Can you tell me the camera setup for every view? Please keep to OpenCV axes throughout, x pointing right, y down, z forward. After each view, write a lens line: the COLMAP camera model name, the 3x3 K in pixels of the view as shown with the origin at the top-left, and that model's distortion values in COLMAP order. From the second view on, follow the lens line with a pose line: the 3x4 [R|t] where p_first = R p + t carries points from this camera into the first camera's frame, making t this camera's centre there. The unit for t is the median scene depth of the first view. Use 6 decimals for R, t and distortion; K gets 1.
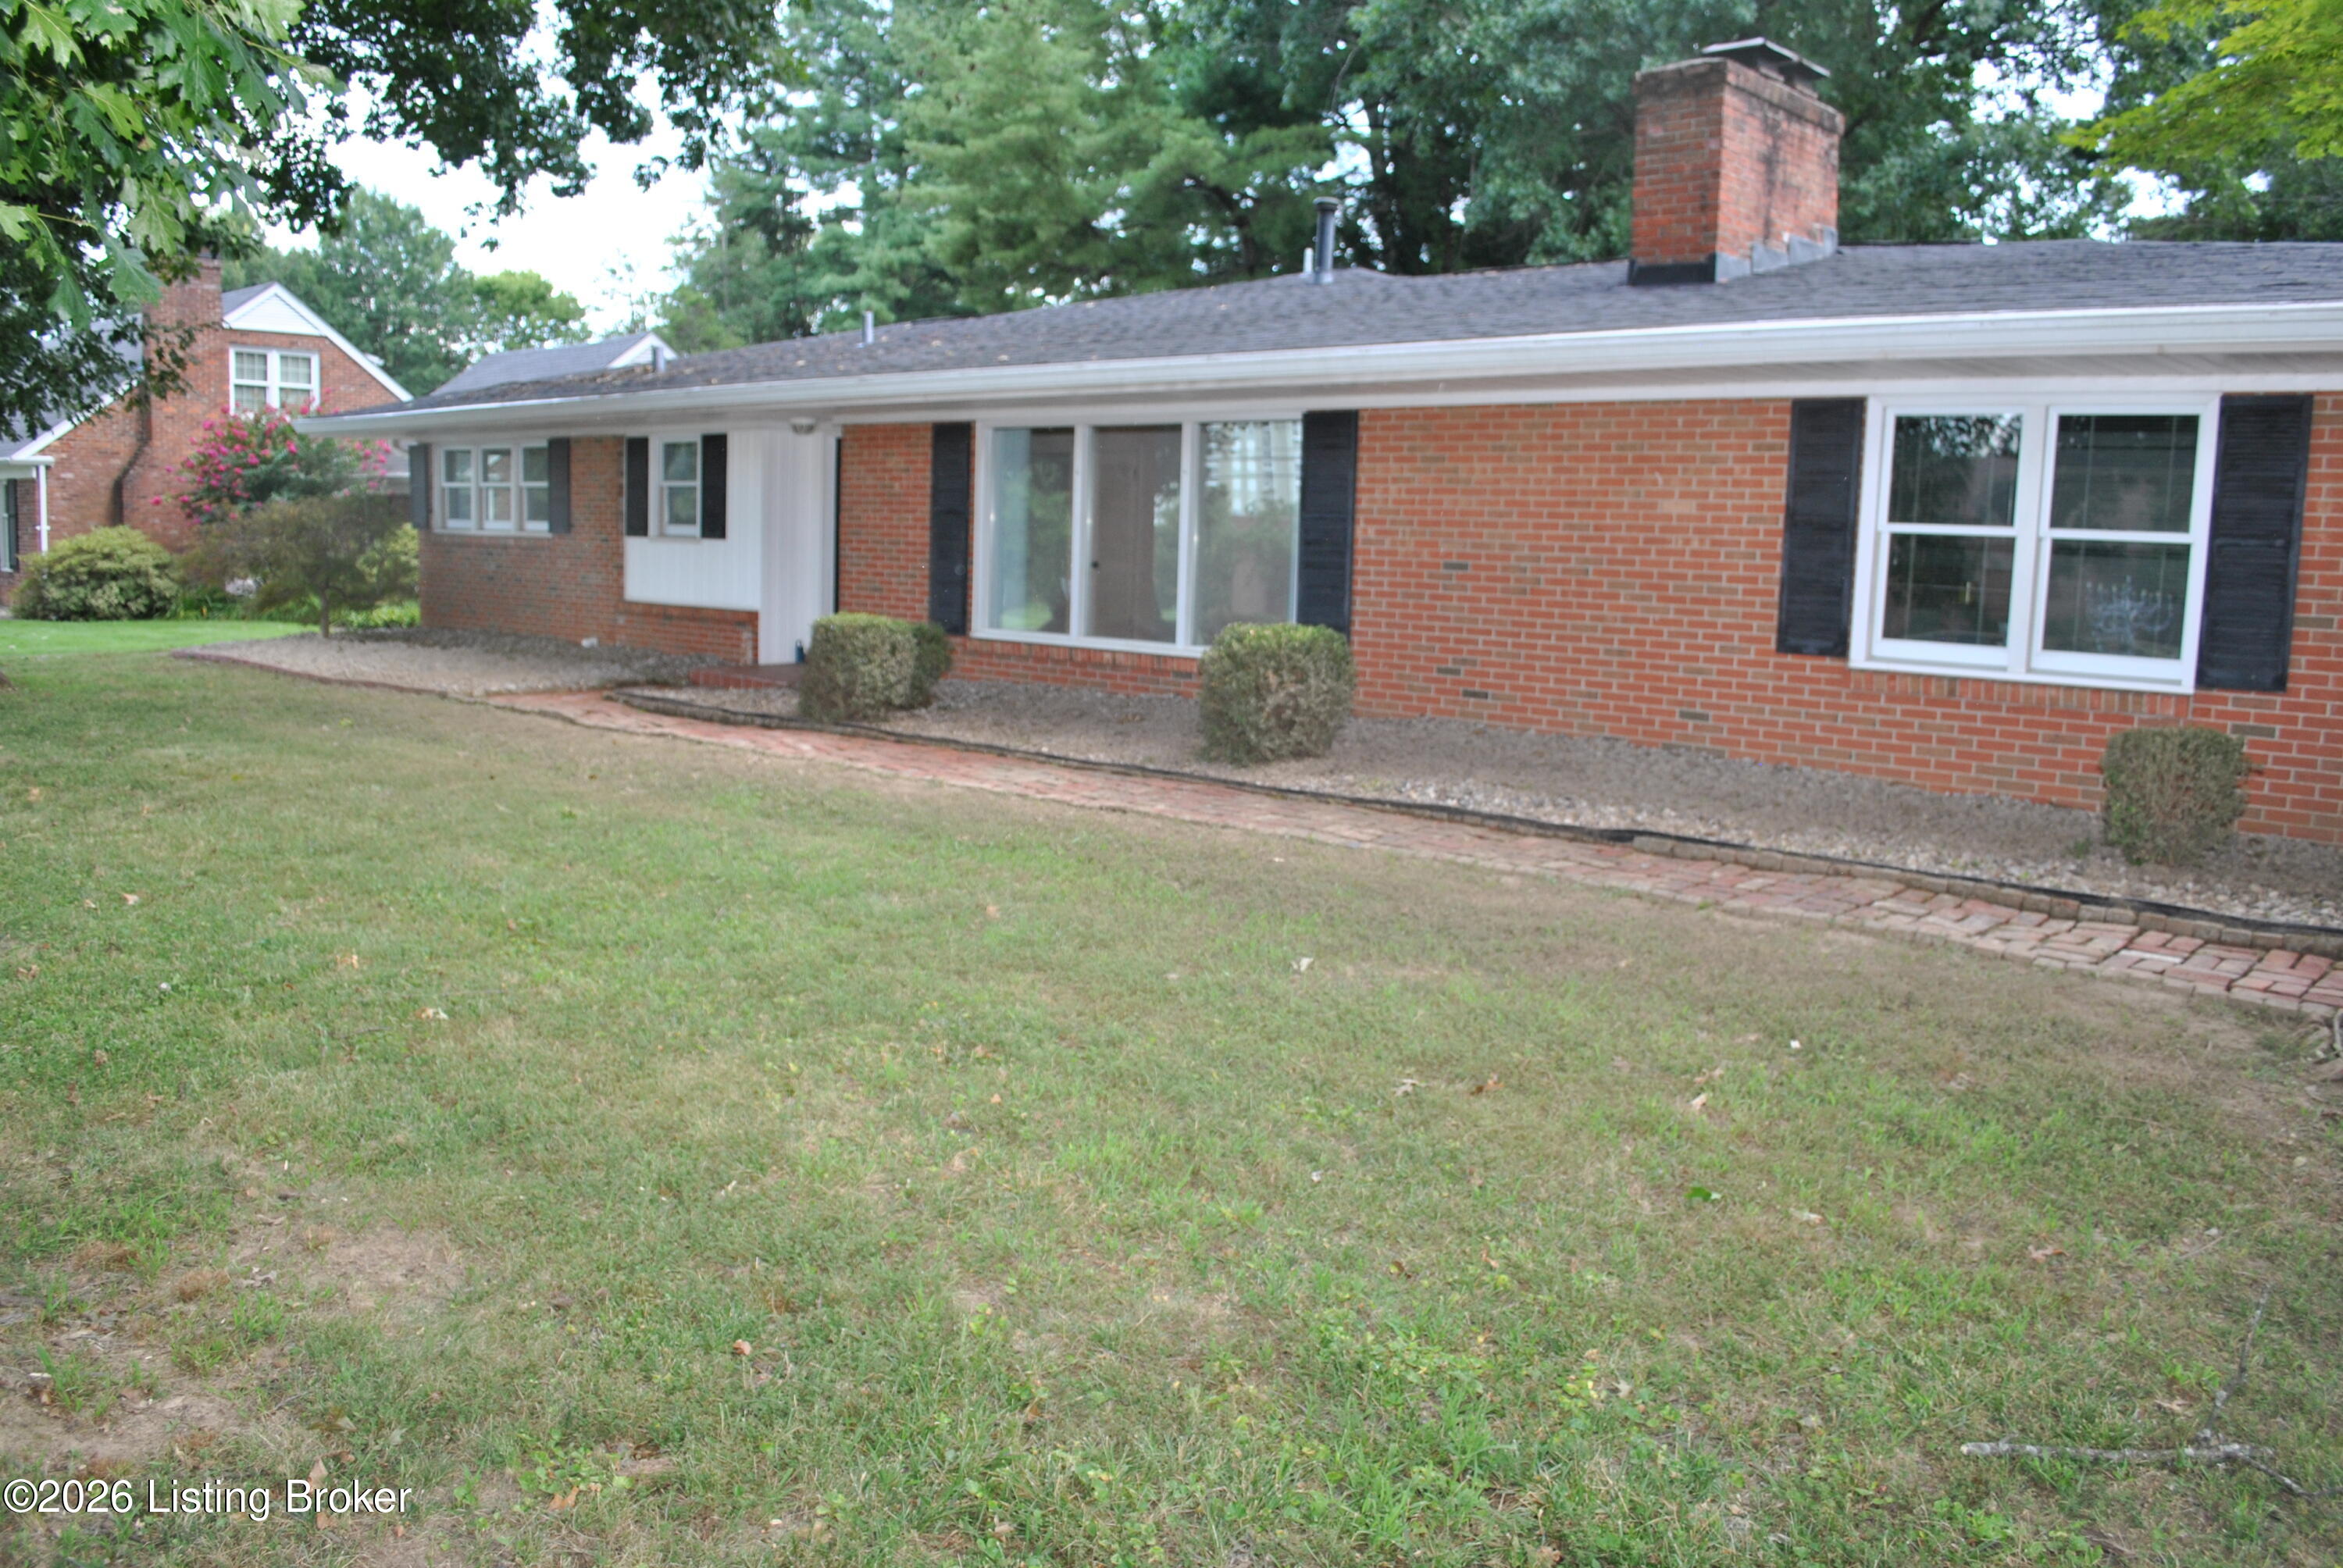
lens RADIAL K [[1848.1, 0, 1169.7], [0, 1848.1, 795.4], [0, 0, 1]] dist [-0.080127, 0.010190]
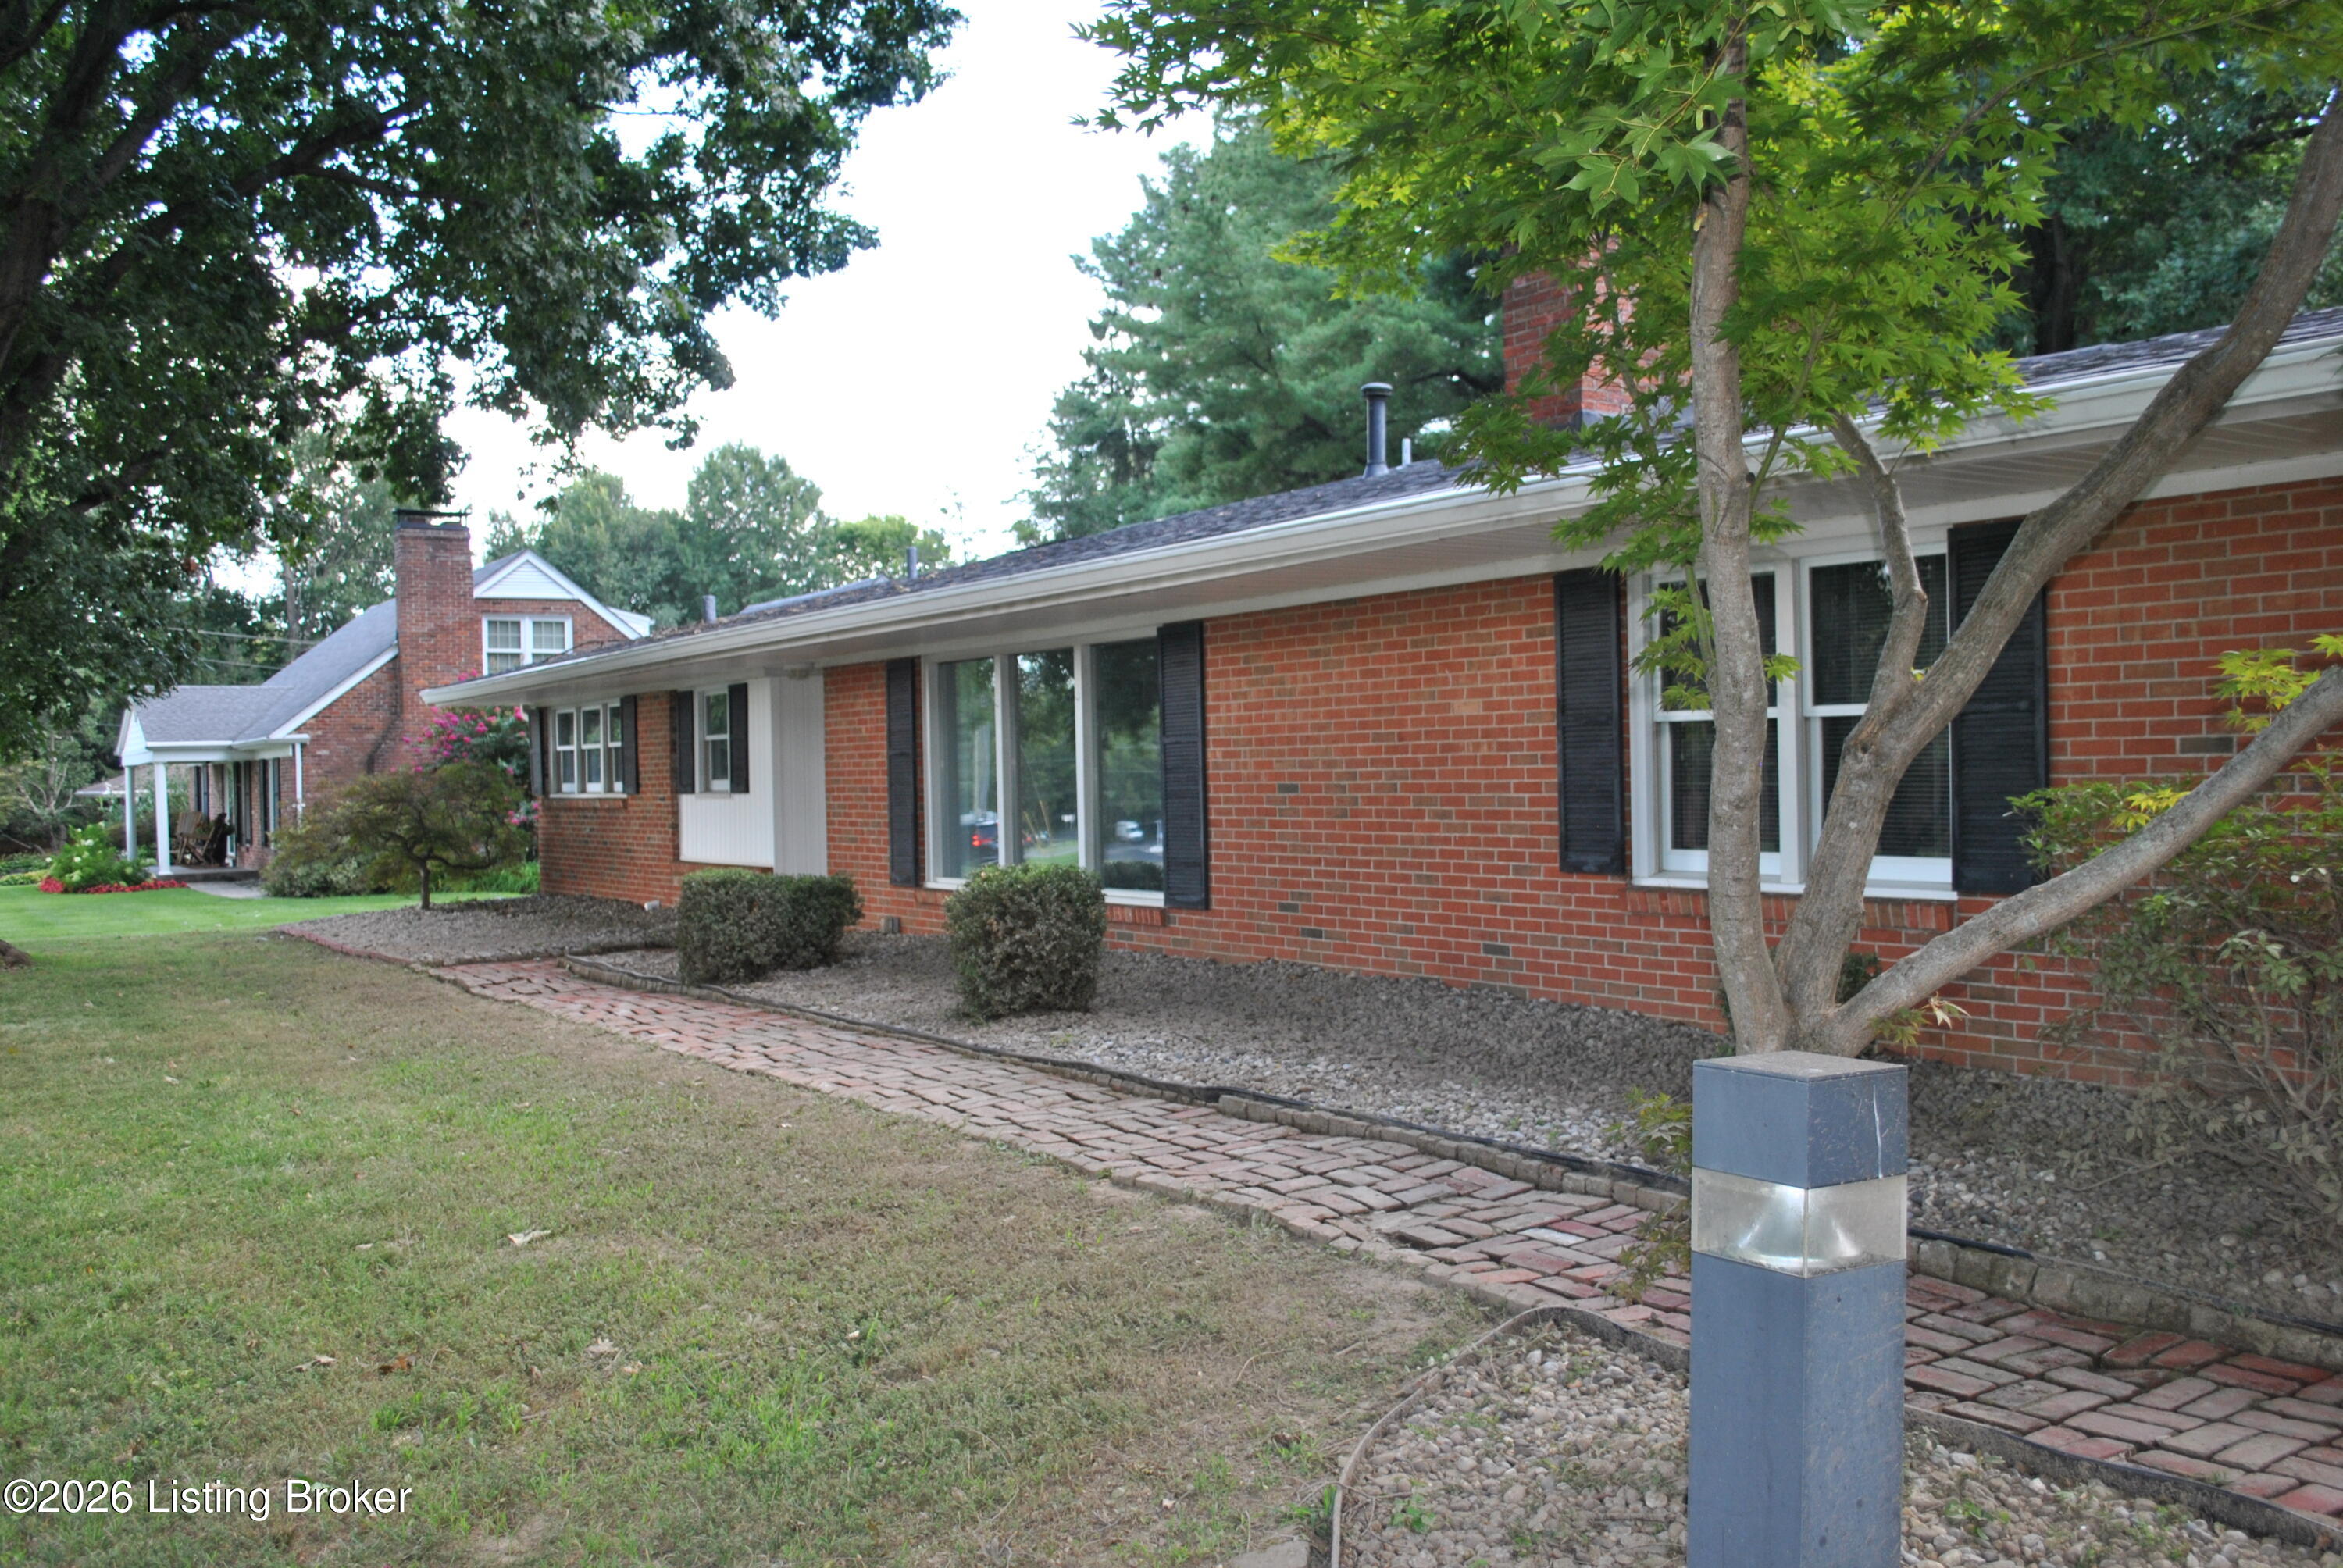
lens RADIAL K [[2087.1, 0, 1170.7], [0, 2087.1, 784.3], [0, 0, 1]] dist [-0.071420, 0.003032]
pose [[0.969472, -0.050162, -0.240017, 0.188881], [0.018049, 0.990794, -0.134166, 0.003402], [0.244538, 0.125738, 0.961453, 0.016453]]
